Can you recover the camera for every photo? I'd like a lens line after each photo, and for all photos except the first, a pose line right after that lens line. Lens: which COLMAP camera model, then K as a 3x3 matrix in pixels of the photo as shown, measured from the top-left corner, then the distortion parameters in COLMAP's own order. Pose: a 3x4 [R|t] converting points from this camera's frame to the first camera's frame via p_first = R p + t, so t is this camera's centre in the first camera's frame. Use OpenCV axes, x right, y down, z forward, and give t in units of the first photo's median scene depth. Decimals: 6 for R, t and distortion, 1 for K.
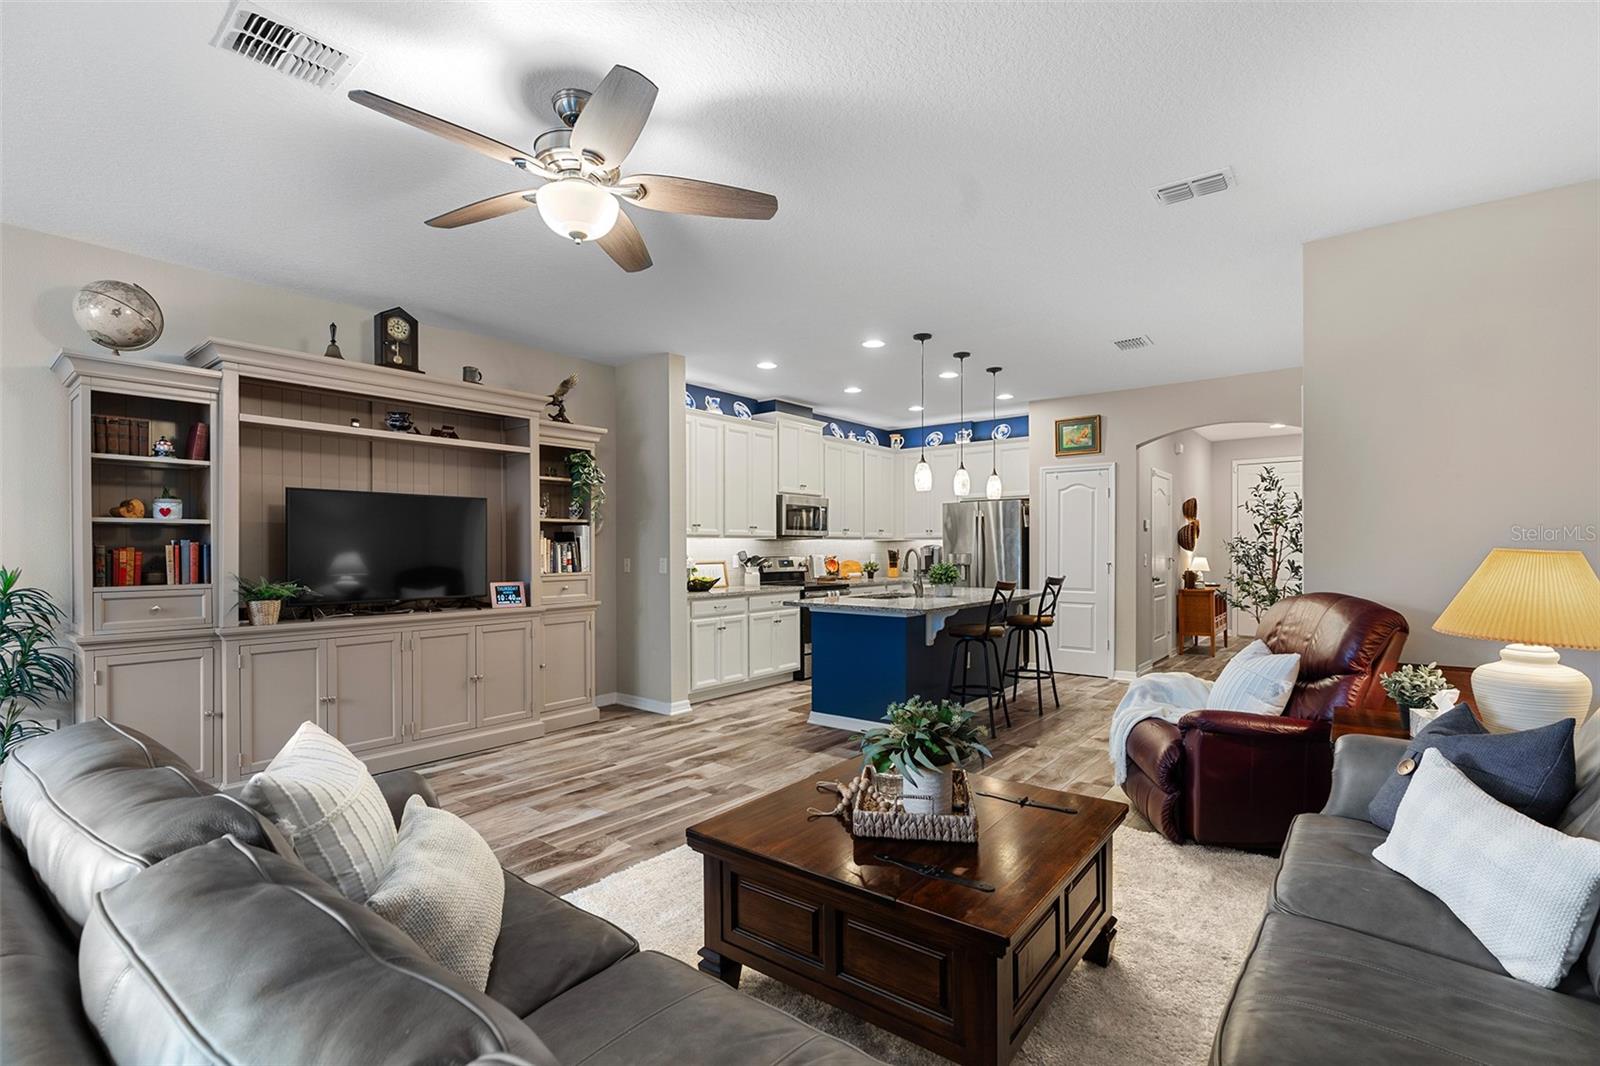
lens RADIAL K [[726.7, 0, 804.4], [0, 726.7, 554.4], [0, 0, 1]] dist [-0.003791, -0.000092]
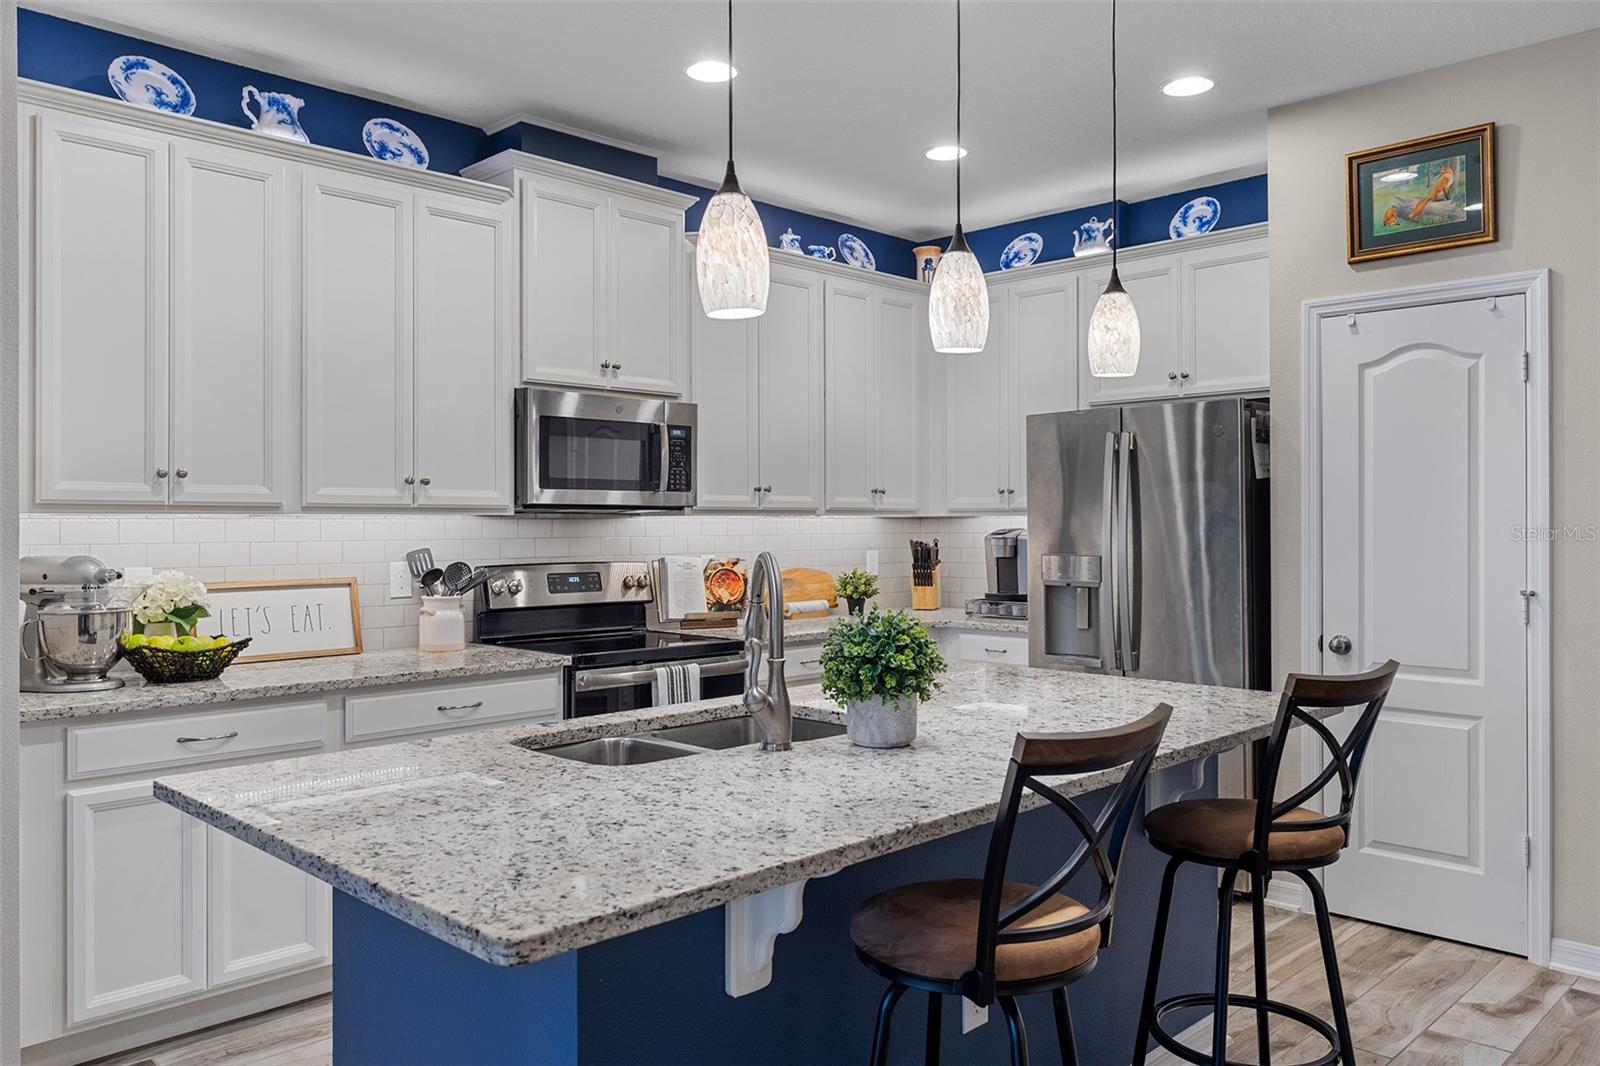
lens RADIAL K [[1186.7, 0, 802.6], [0, 1186.7, 521.3], [0, 0, 1]] dist [0.008236, 0.002557]
pose [[0.993634, 0.000185, -0.112659, 0.218400], [-0.001312, 0.999950, -0.009931, -0.017084], [0.112651, 0.010015, 0.993584, 0.596132]]
